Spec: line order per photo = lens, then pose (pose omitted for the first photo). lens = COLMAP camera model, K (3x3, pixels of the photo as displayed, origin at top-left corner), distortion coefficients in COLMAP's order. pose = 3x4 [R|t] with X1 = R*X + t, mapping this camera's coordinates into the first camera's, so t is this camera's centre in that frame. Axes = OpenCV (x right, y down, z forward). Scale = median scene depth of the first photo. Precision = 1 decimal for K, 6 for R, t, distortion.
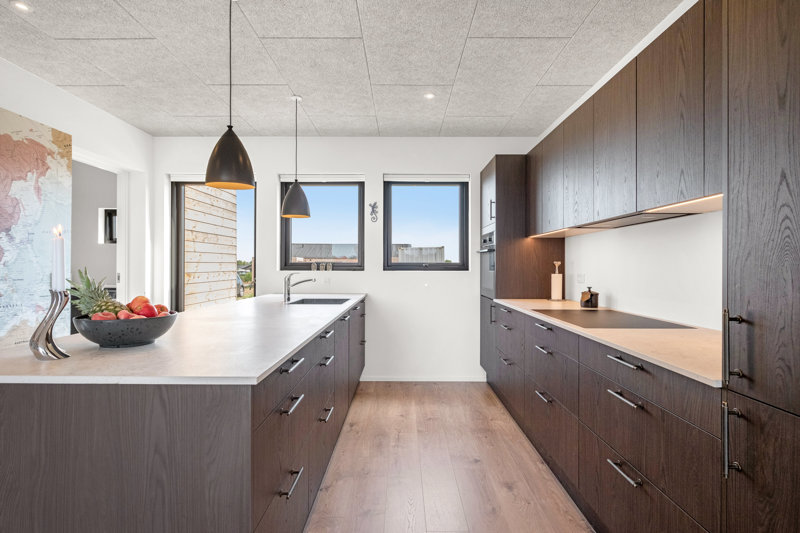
lens RADIAL K [[398.1, 0, 397.9], [0, 398.1, 267.7], [0, 0, 1]] dist [-0.002435, -0.001611]
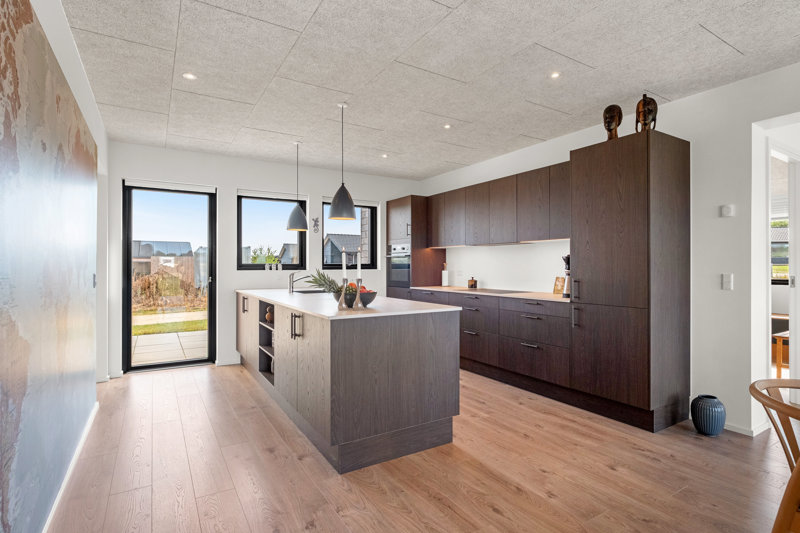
lens RADIAL K [[405.0, 0, 400.0], [0, 405.0, 266.5], [0, 0, 1]] dist [-0.000693, 0.000043]
pose [[0.849030, -0.004478, 0.528326, -0.670323], [0.004728, 0.999988, 0.000879, -0.003609], [-0.528324, 0.001752, 0.849041, -0.349280]]
